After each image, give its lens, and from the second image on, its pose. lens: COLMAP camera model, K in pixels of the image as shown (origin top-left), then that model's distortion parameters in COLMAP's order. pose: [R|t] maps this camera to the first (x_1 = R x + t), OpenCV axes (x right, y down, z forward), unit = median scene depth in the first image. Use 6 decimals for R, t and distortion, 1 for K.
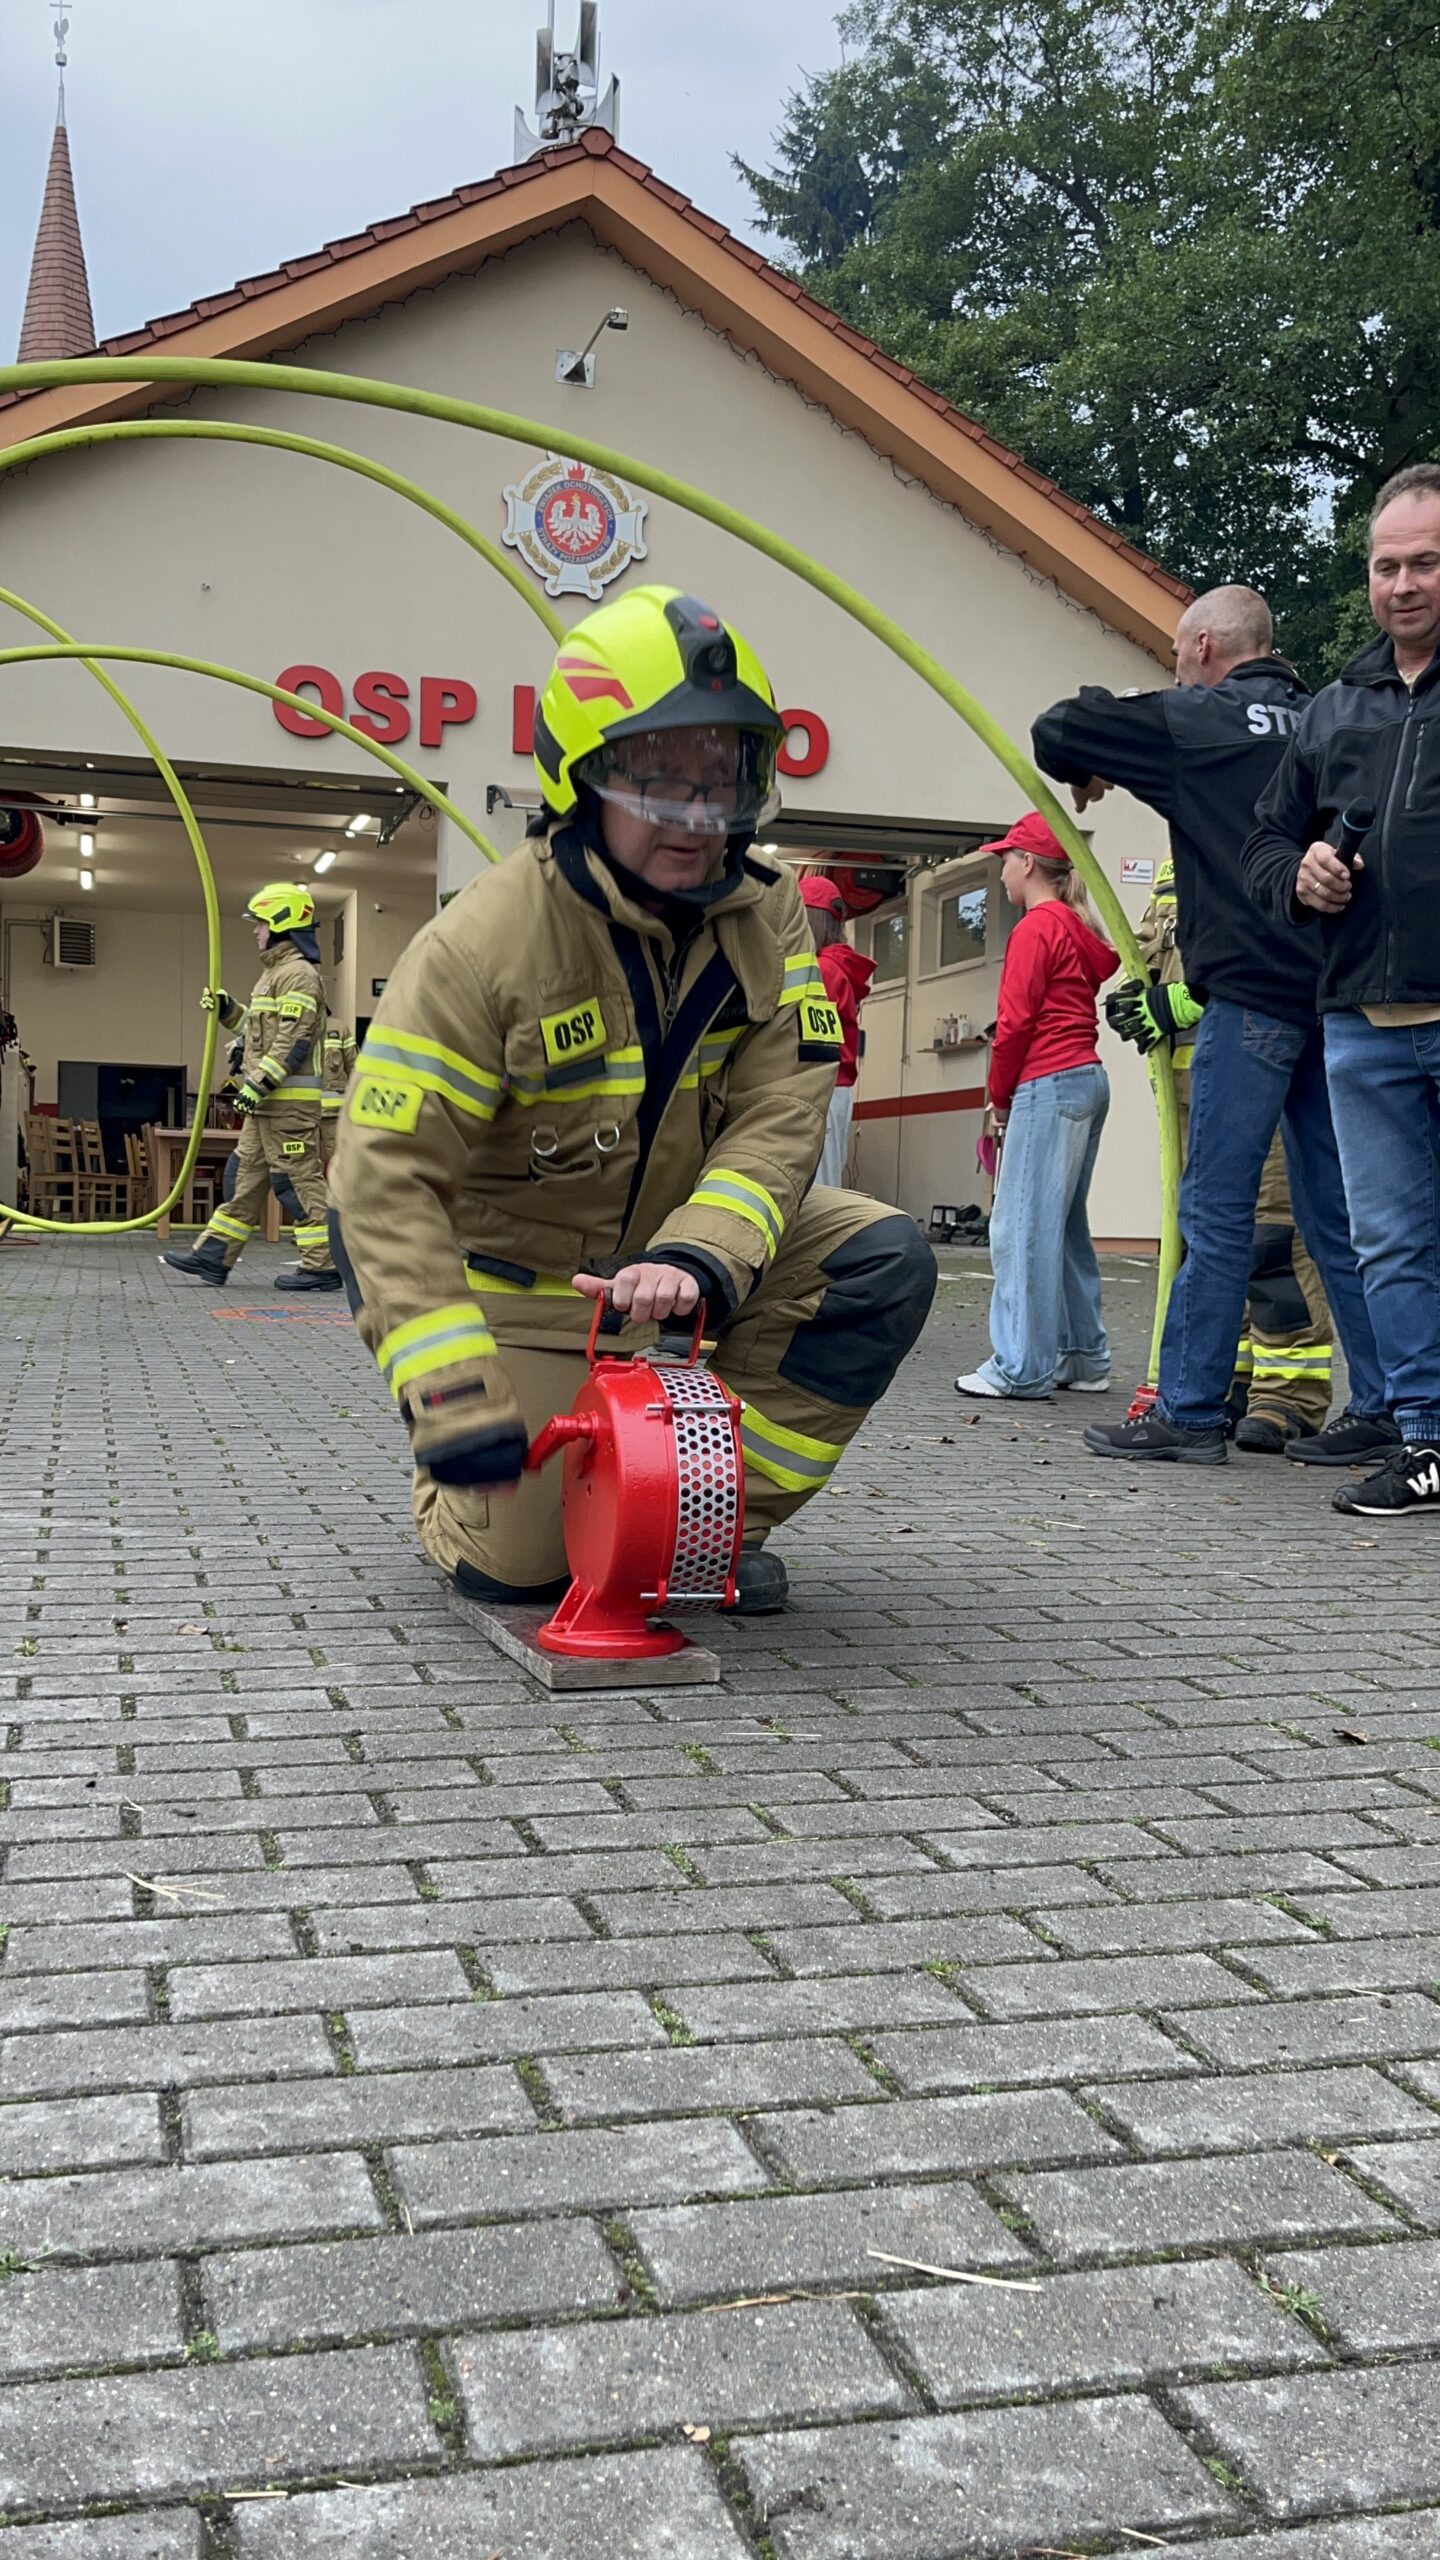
lens RADIAL K [[2145.7, 0, 701.2], [0, 2145.7, 1303.8], [0, 0, 1]] dist [0.036707, -0.027876]
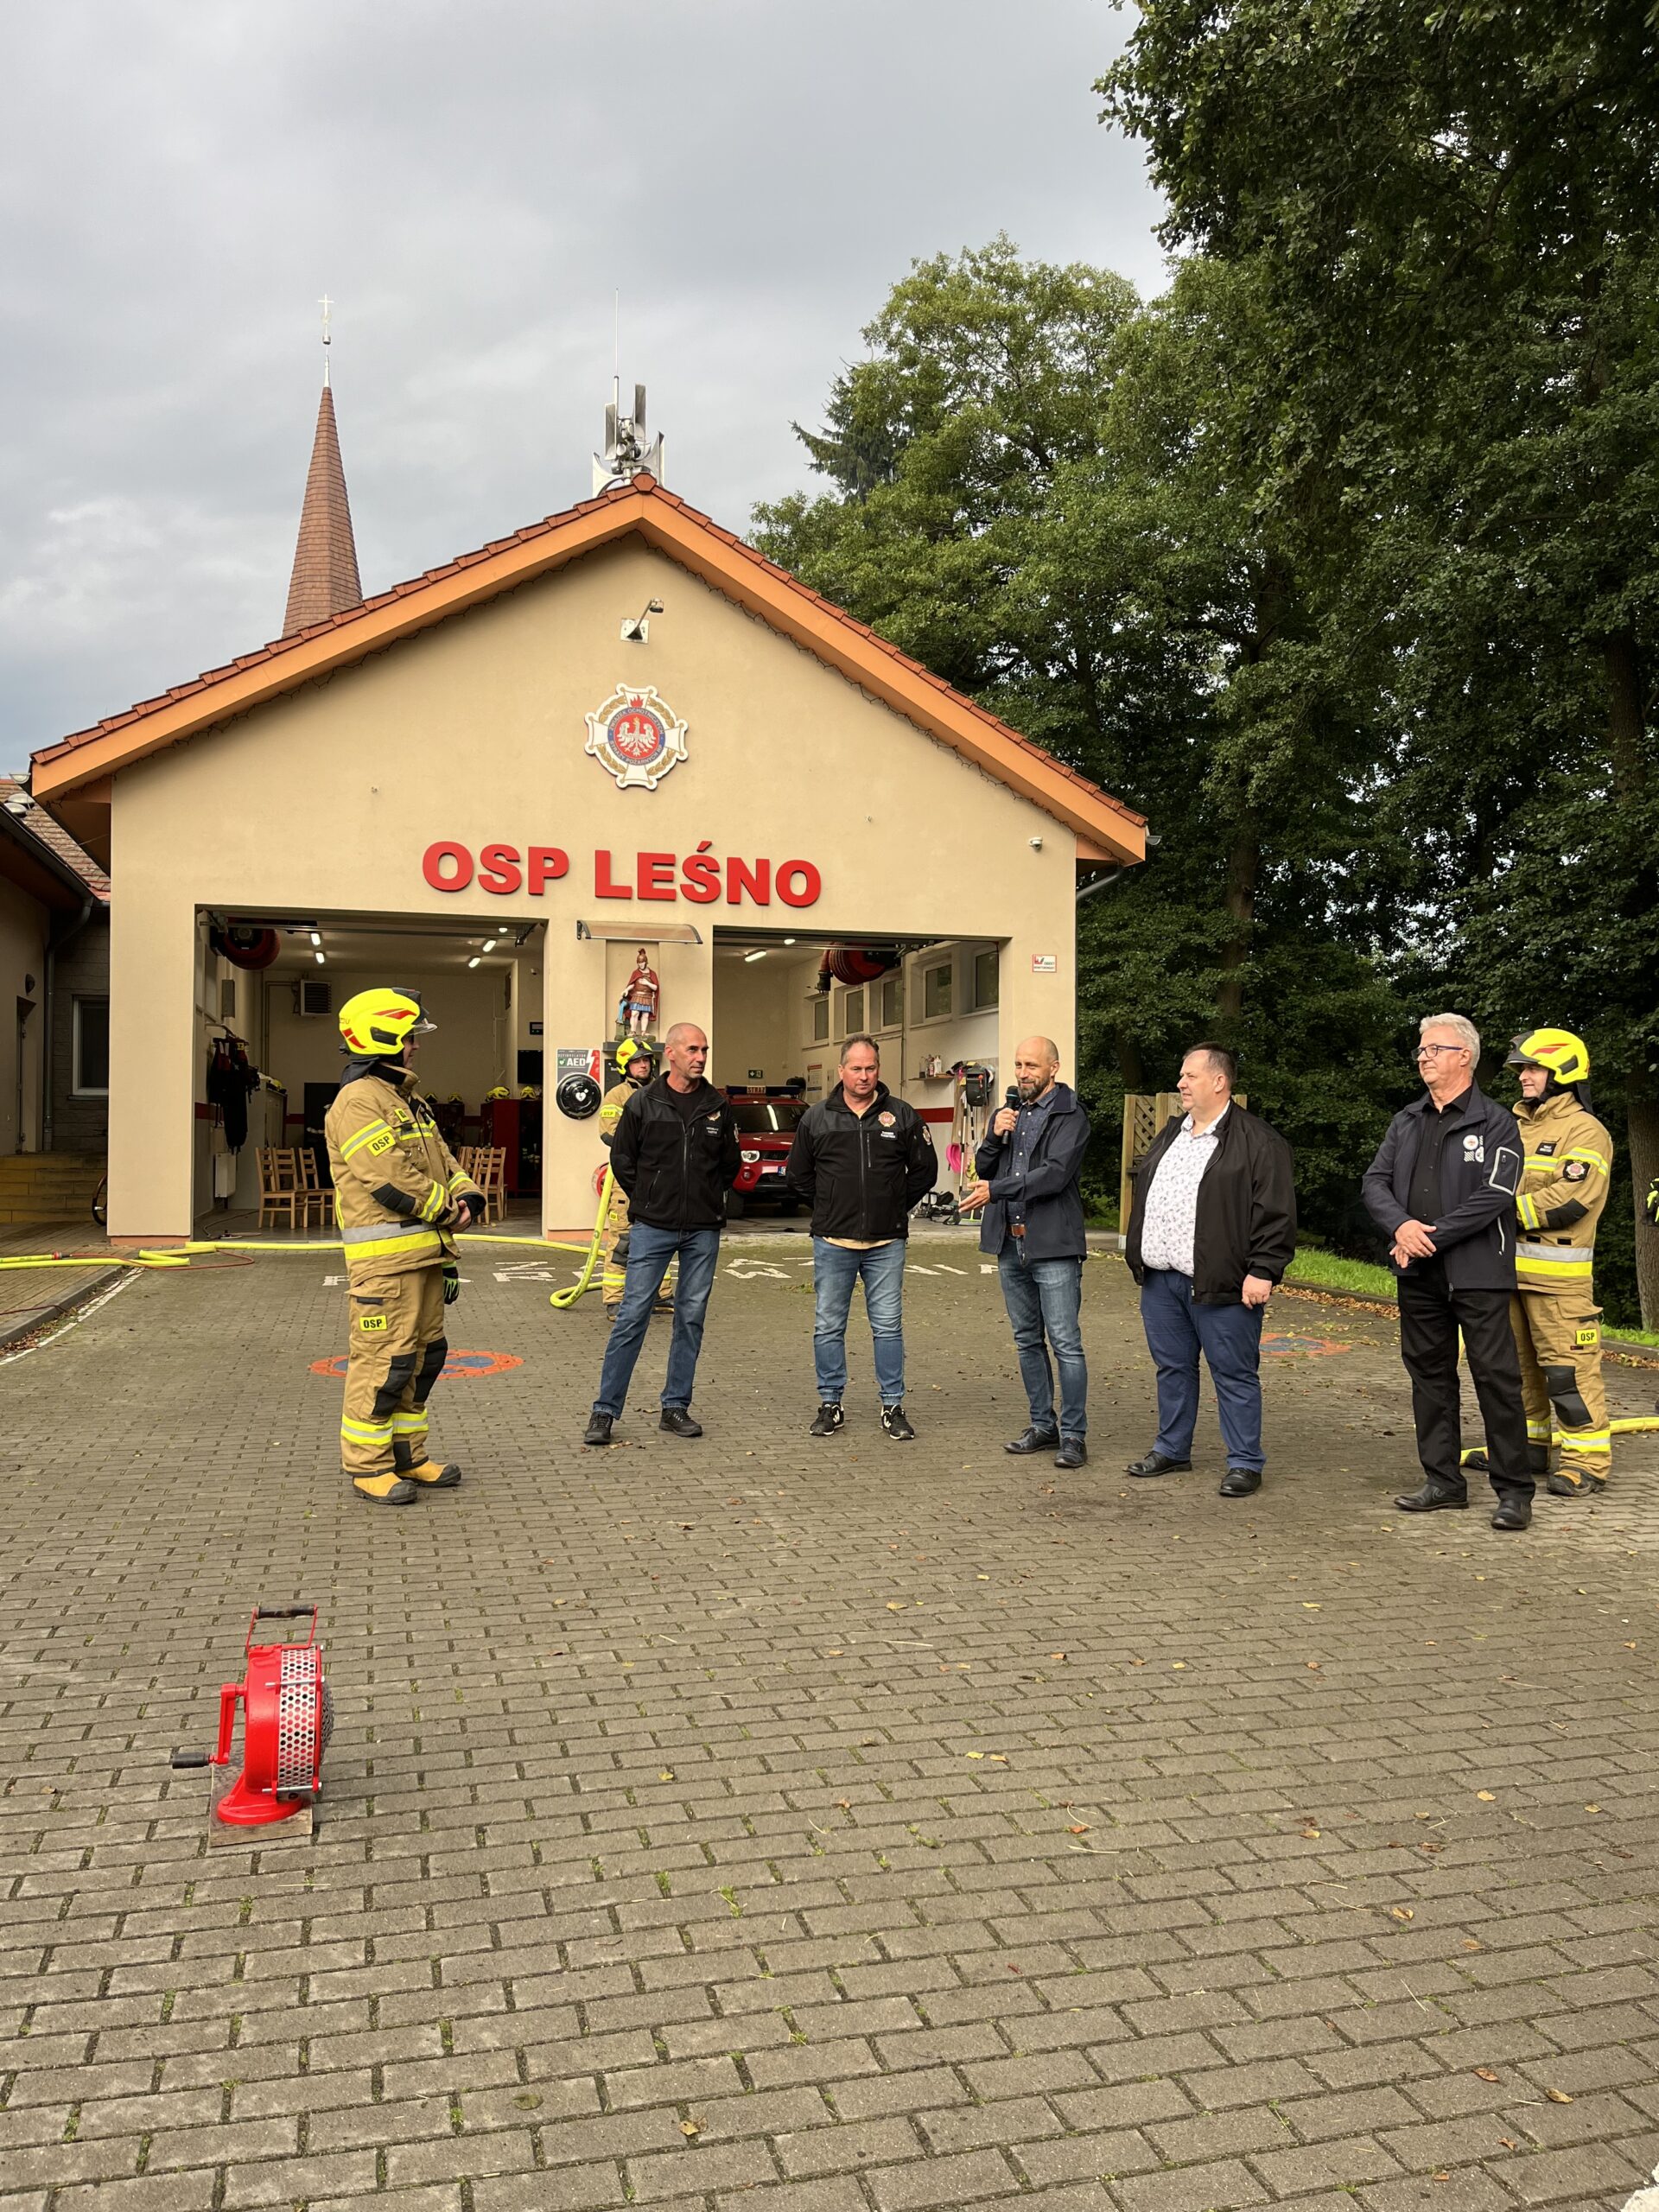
lens RADIAL K [[1618.1, 0, 840.8], [0, 1618.1, 1103.2], [0, 0, 1]] dist [0.048790, -0.058401]
pose [[0.999771, -0.020867, 0.004784, 0.068023], [0.021124, 0.997841, -0.062188, -0.050774], [-0.003476, 0.062275, 0.998053, -0.061702]]
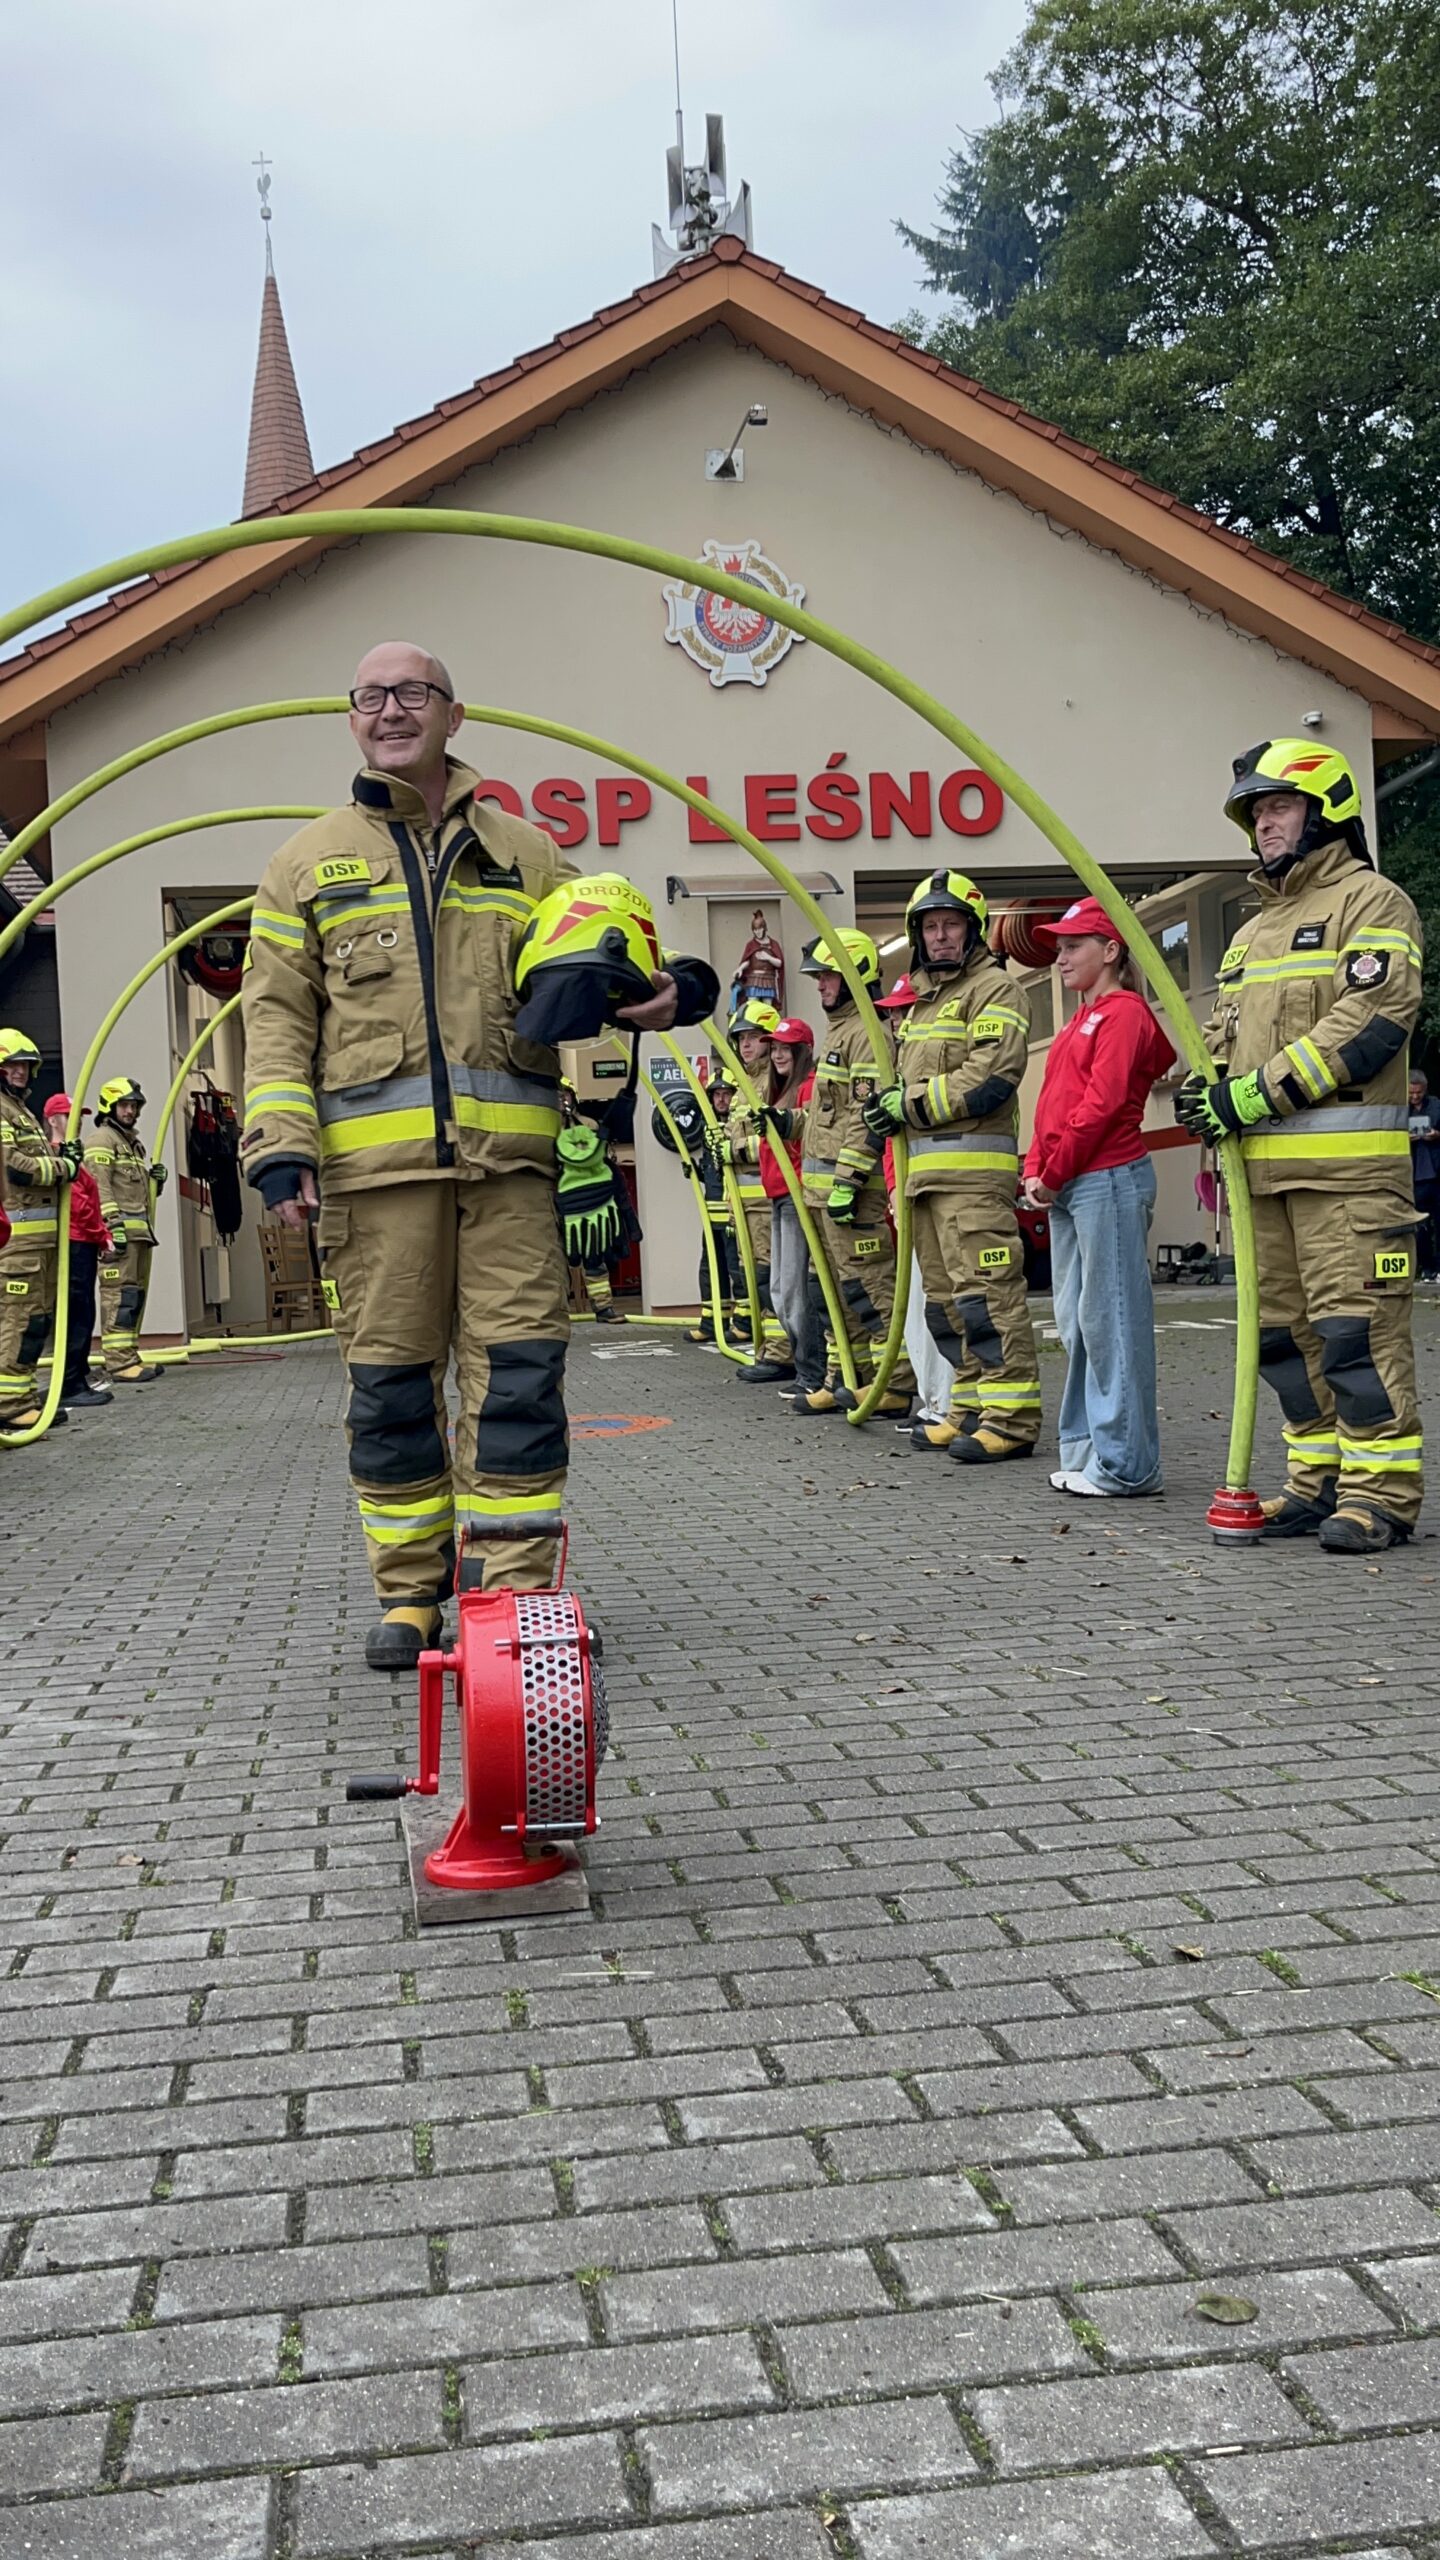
lens RADIAL K [[2145.7, 0, 697.5], [0, 2145.7, 1266.5], [0, 0, 1]] dist [0.036707, -0.027876]
pose [[0.989183, -0.073727, -0.126809, 0.031079], [0.068831, 0.996719, -0.042573, -0.011907], [0.129532, 0.033384, 0.991013, -0.003209]]
